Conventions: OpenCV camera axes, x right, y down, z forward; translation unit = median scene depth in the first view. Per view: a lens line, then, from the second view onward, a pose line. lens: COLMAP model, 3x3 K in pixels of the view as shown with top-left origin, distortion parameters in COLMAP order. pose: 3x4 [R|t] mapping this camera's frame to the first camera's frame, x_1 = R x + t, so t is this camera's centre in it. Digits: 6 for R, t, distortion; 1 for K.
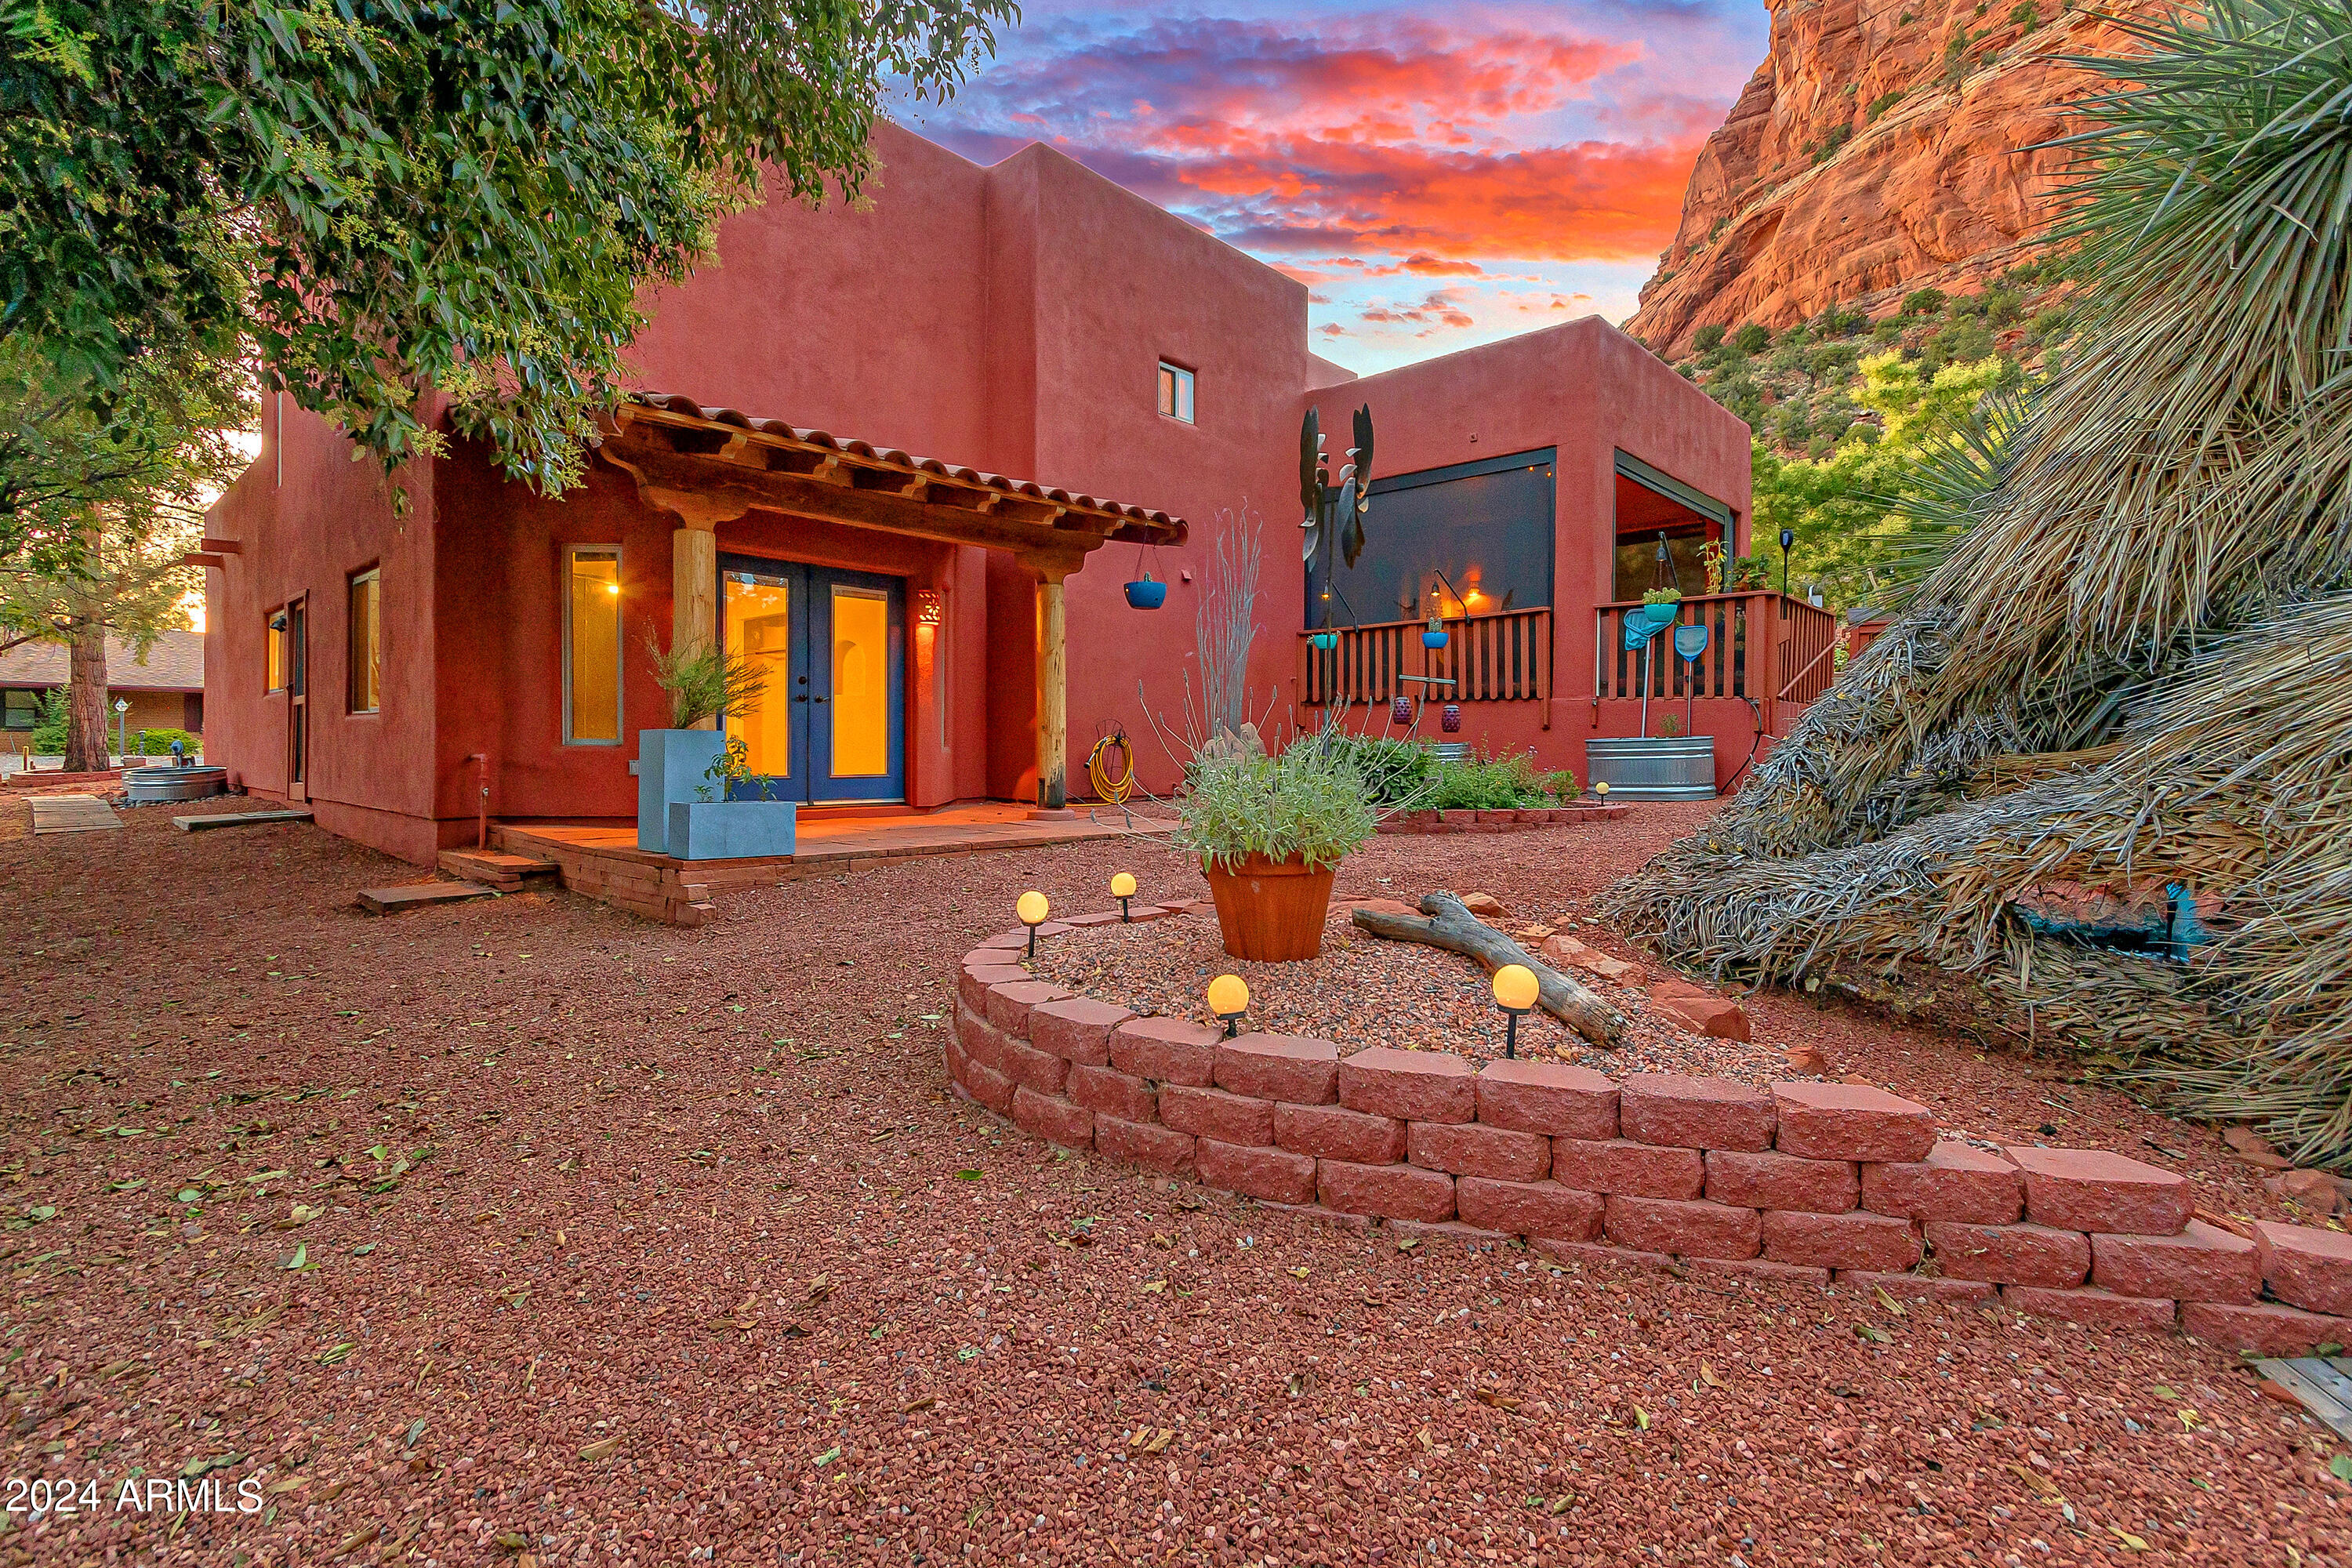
lens RADIAL K [[1054.6, 0, 1173.0], [0, 1054.6, 742.3], [0, 0, 1]] dist [-0.019710, 0.000342]
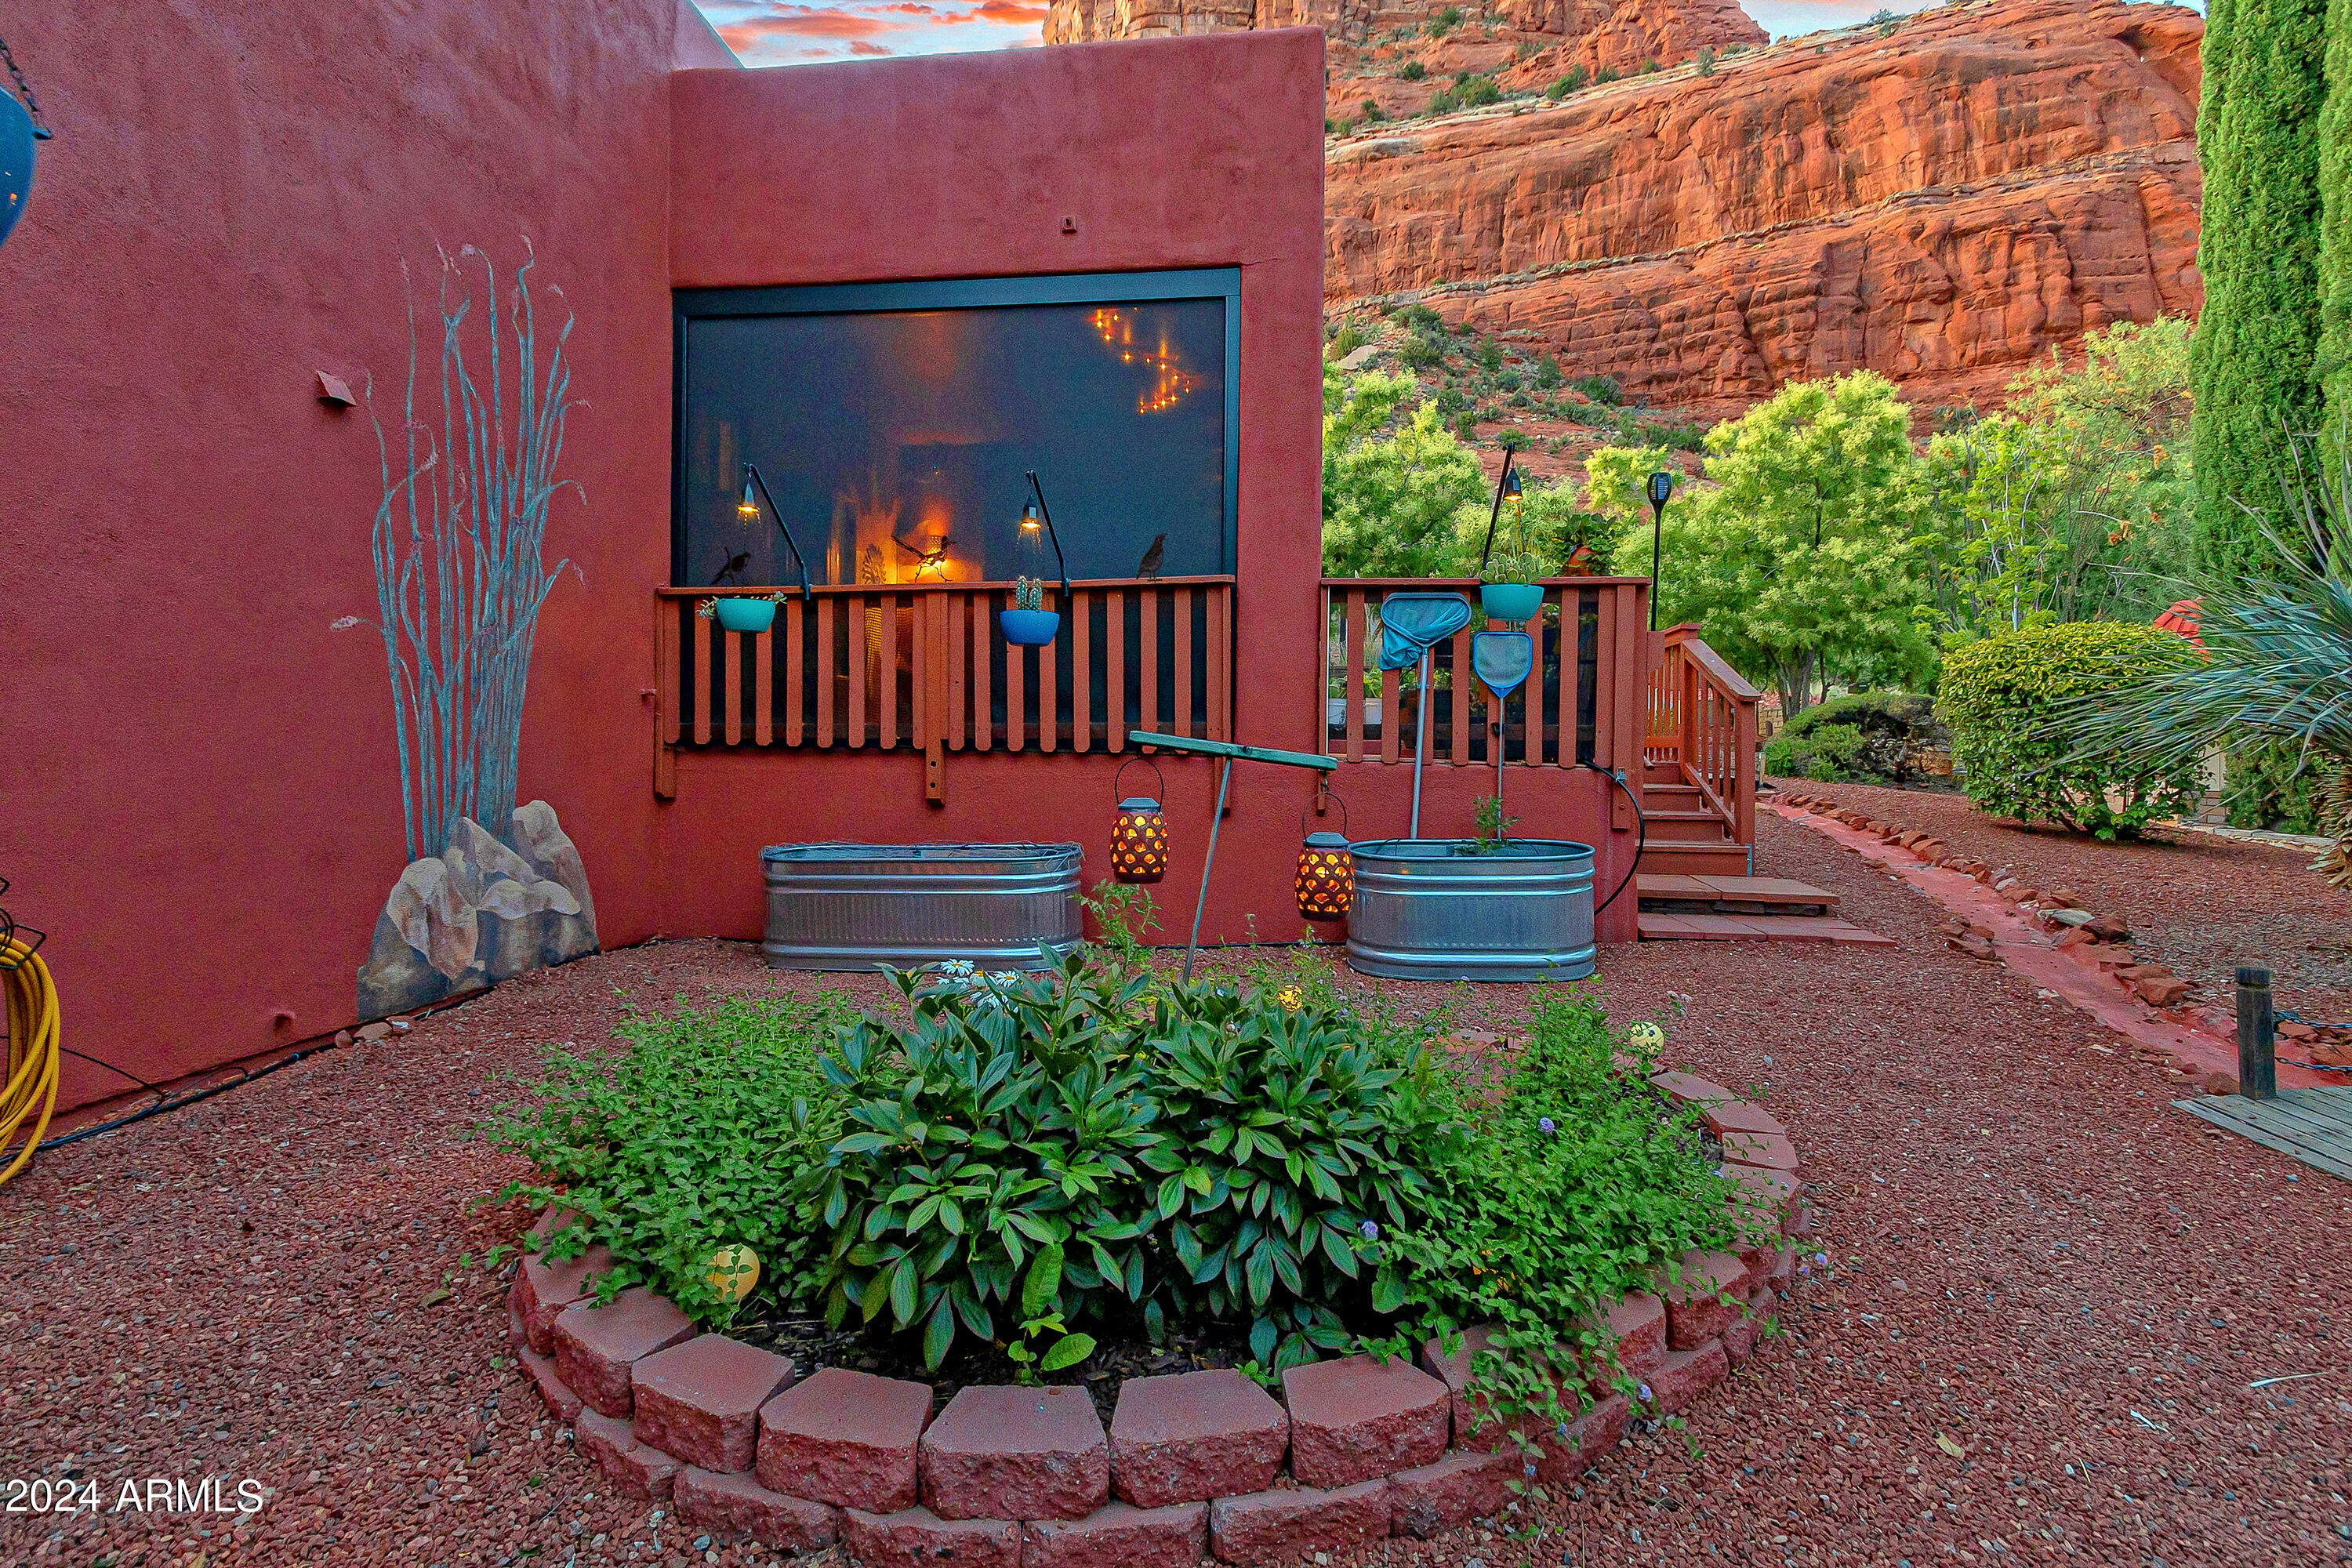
lens RADIAL K [[1054.6, 0, 1173.0], [0, 1054.6, 742.3], [0, 0, 1]] dist [-0.019710, 0.000342]
pose [[0.797331, -0.002448, 0.603537, 0.025740], [-0.004476, 0.999940, 0.009968, -0.050075], [-0.603526, -0.010649, 0.797273, 0.573659]]
